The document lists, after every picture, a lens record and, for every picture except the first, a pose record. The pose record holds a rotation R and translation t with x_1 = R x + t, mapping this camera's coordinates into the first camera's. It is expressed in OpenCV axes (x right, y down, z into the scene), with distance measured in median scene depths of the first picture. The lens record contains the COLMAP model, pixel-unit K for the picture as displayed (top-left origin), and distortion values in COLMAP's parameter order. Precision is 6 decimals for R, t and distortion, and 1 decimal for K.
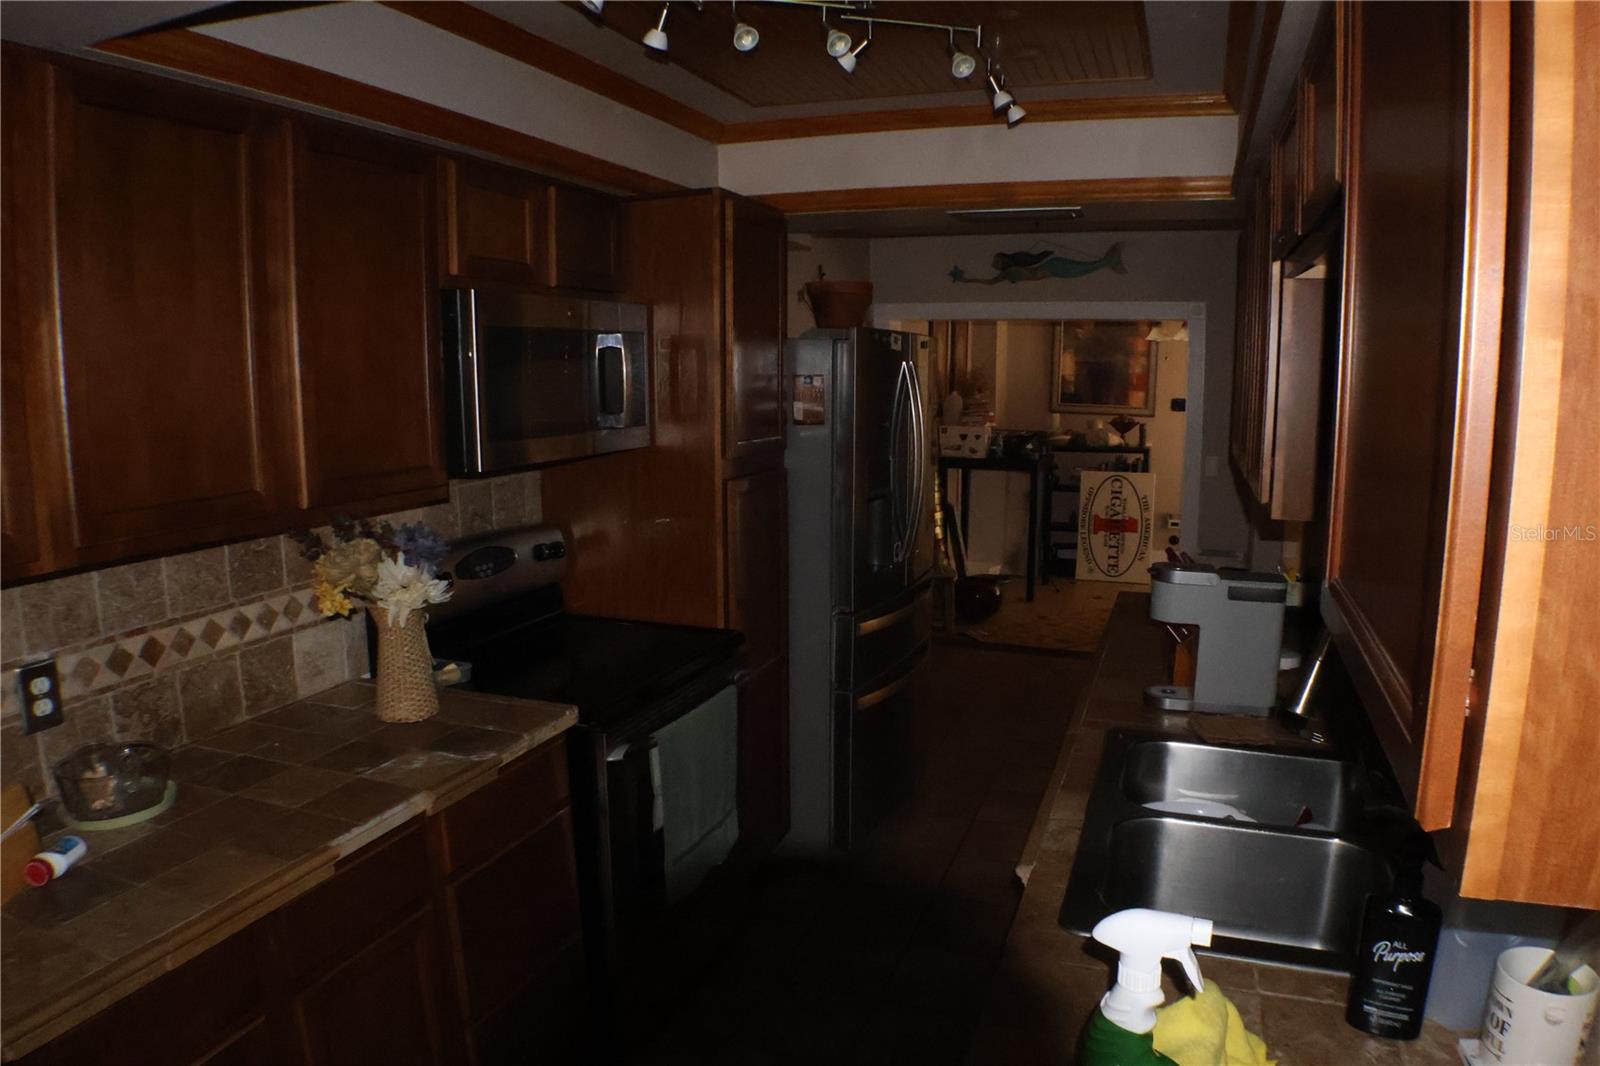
lens RADIAL K [[1045.2, 0, 800.0], [0, 1045.2, 533.0], [0, 0, 1]] dist [-0.160291, 0.033481]
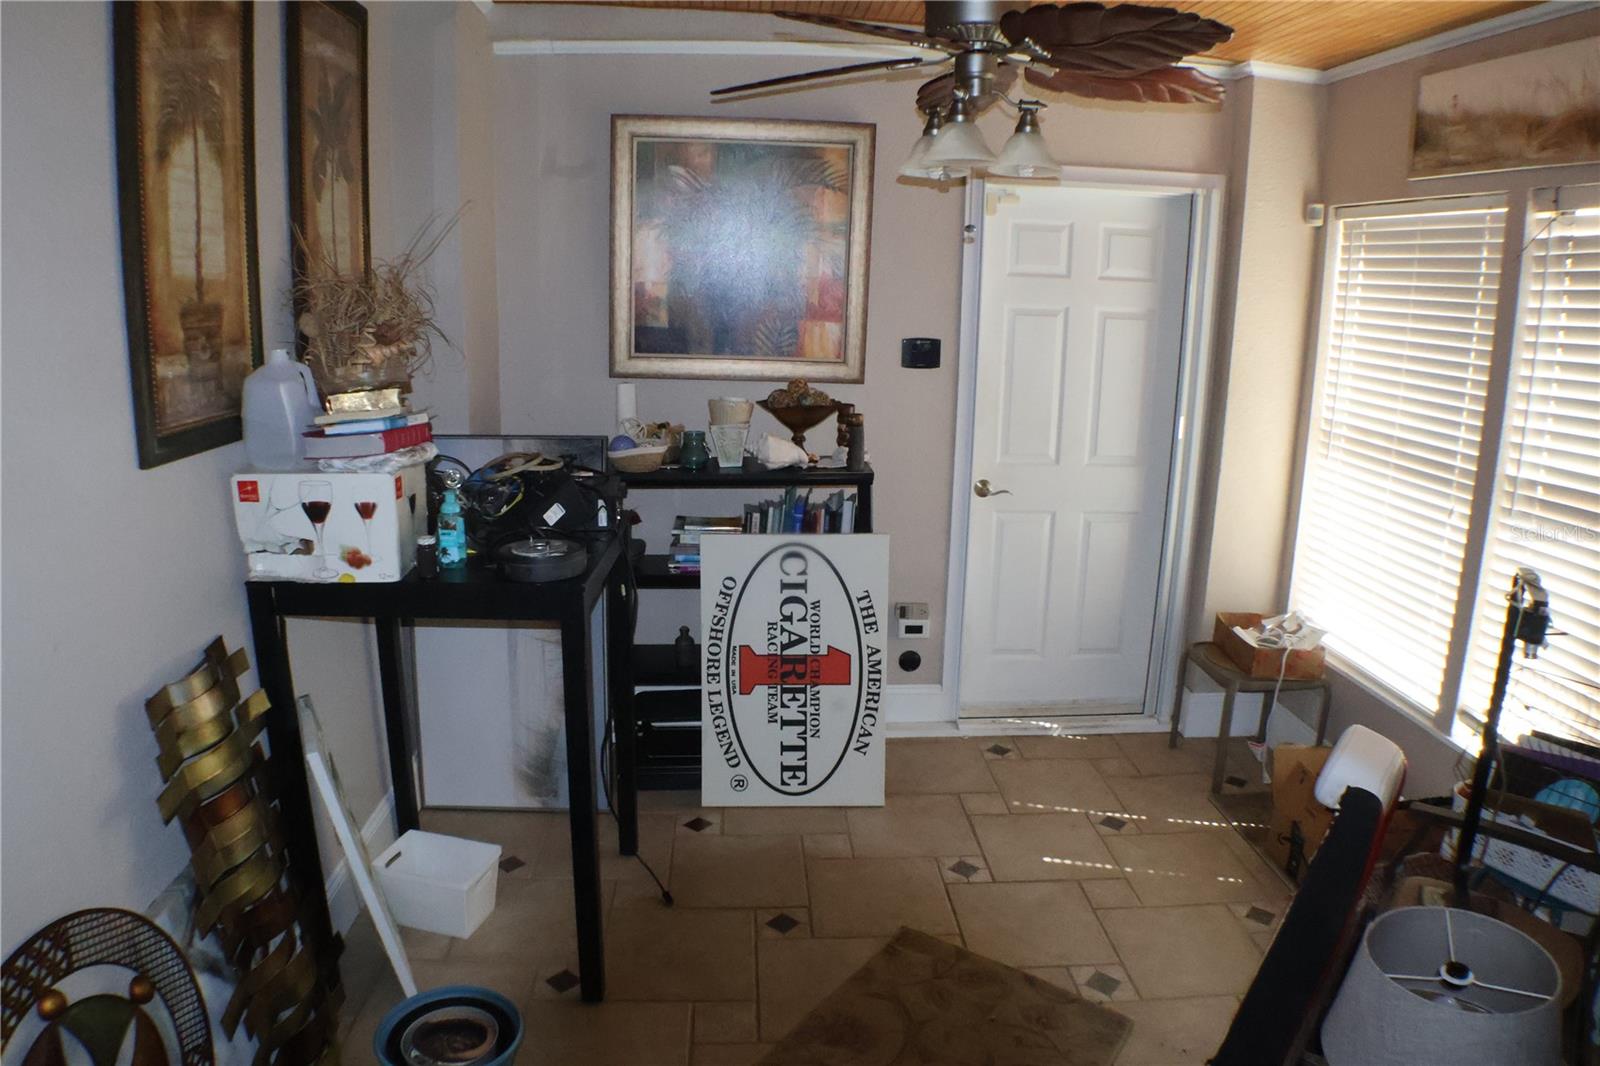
lens RADIAL K [[1045.2, 0, 800.0], [0, 1045.2, 533.0], [0, 0, 1]] dist [-0.160291, 0.033481]
pose [[0.911198, -0.083401, 0.403438, 0.466196], [0.049370, 0.994343, 0.094050, -0.297037], [-0.408999, -0.065781, 0.910161, 1.966004]]
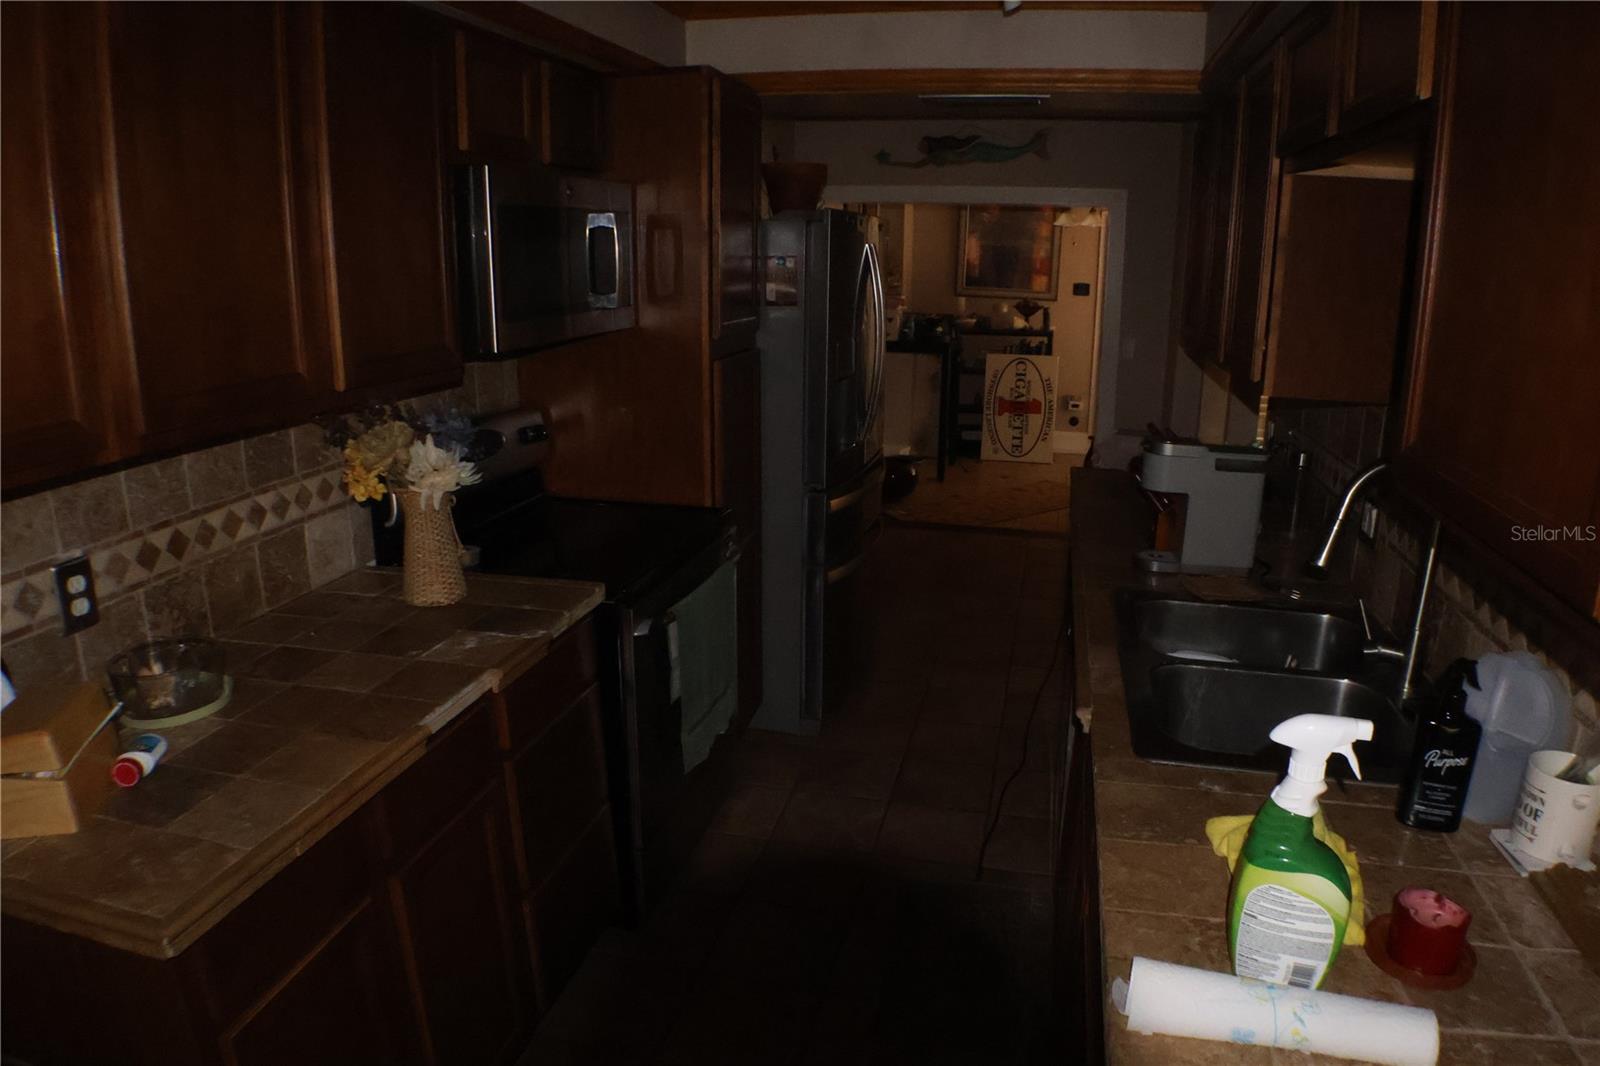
lens RADIAL K [[1045.2, 0, 800.0], [0, 1045.2, 533.0], [0, 0, 1]] dist [-0.160291, 0.033481]
pose [[0.992490, -0.023255, 0.120095, -0.119308], [0.010015, 0.993915, 0.109694, 0.006424], [-0.121915, -0.107668, 0.986683, -0.024448]]
